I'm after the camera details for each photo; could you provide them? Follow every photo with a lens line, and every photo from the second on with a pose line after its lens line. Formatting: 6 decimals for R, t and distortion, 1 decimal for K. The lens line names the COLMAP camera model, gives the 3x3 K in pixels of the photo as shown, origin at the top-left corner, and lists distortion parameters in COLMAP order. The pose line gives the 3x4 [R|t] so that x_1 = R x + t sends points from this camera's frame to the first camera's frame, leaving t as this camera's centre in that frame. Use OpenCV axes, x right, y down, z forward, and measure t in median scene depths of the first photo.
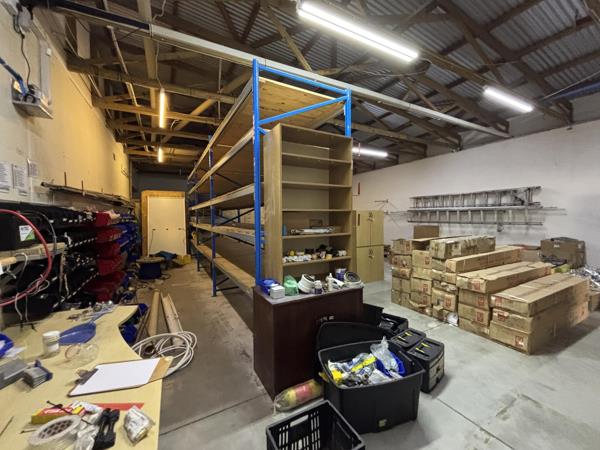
lens RADIAL K [[240.9, 0, 300.0], [0, 240.9, 225.0], [0, 0, 1]] dist [0.000440, -0.000198]
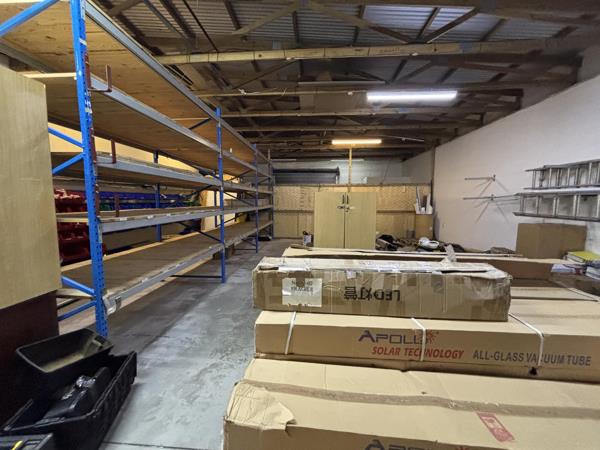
lens RADIAL K [[243.0, 0, 293.5], [0, 243.0, 224.8], [0, 0, 1]] dist [0.002134, 0.000247]
pose [[0.836169, 0.079893, -0.542622, 0.535135], [-0.041562, 0.995719, 0.082559, -0.024817], [0.546895, -0.046481, 0.835910, 0.420656]]
